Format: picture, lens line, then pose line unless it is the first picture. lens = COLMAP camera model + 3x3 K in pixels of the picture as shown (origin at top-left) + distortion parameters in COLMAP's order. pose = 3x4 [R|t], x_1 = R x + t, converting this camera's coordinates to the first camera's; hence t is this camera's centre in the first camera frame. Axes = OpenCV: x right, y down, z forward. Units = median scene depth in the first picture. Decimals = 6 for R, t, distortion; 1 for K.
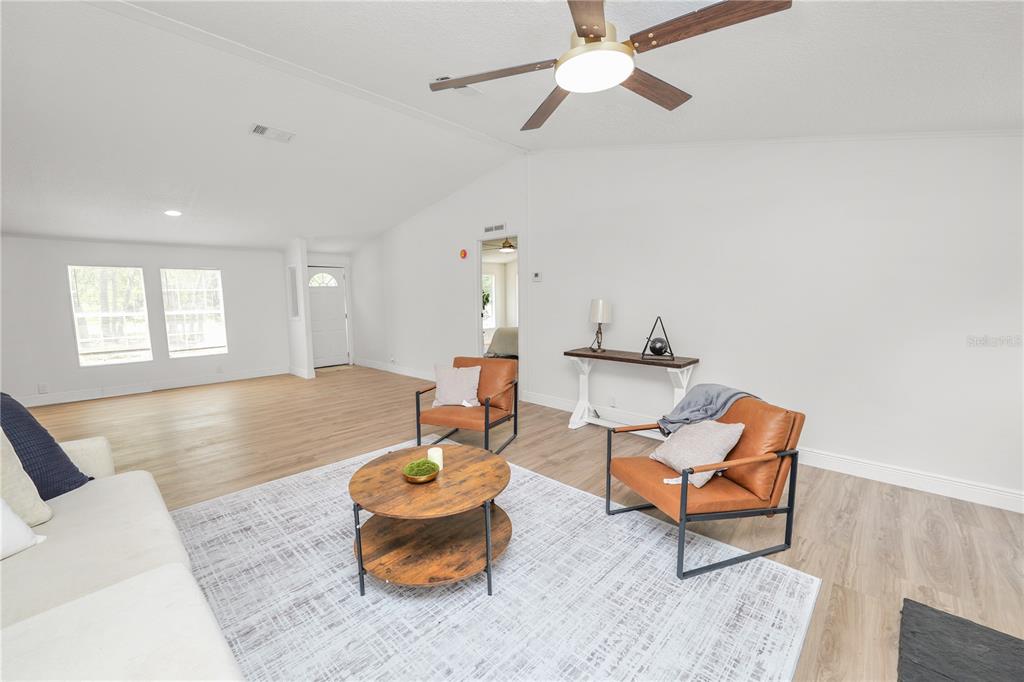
lens RADIAL K [[419.2, 0, 510.8], [0, 419.2, 339.8], [0, 0, 1]] dist [-0.014491, 0.001019]
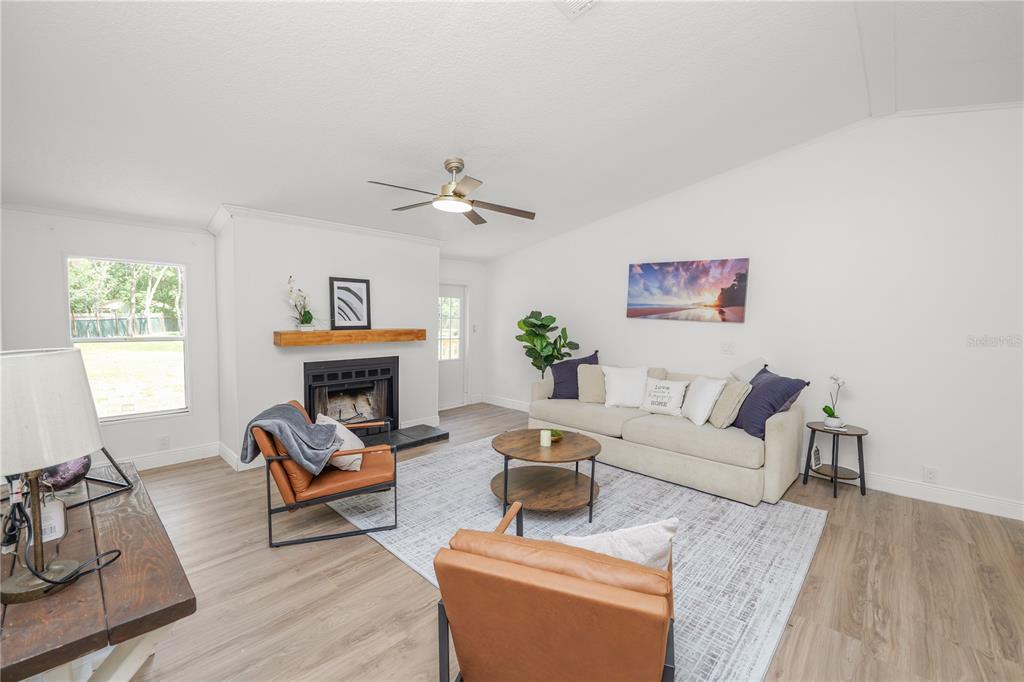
lens RADIAL K [[419.2, 0, 505.7], [0, 419.2, 335.8], [0, 0, 1]] dist [-0.014491, 0.001019]
pose [[-0.999797, -0.008773, 0.018112, -0.044807], [-0.005776, 0.987207, 0.159341, -0.173429], [-0.019278, 0.159204, -0.987057, 1.493356]]
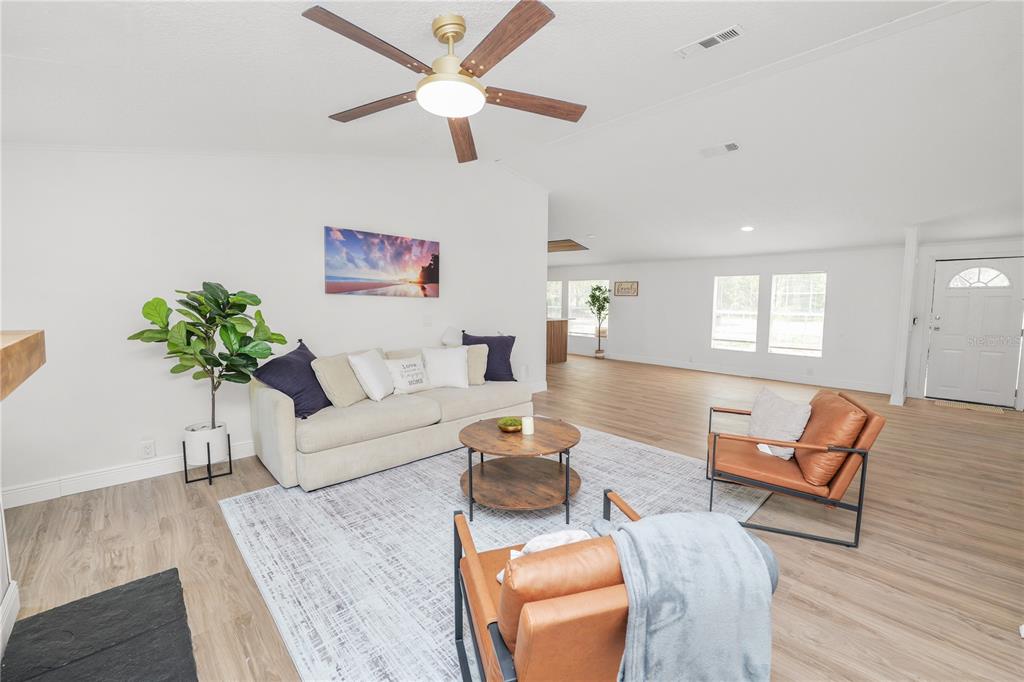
lens RADIAL K [[419.2, 0, 508.2], [0, 419.2, 338.8], [0, 0, 1]] dist [-0.014491, 0.001019]
pose [[-0.068257, 0.099752, -0.992668, 0.677510], [-0.112126, 0.987918, 0.106985, -0.065518], [0.991347, 0.118607, -0.056247, 0.632827]]
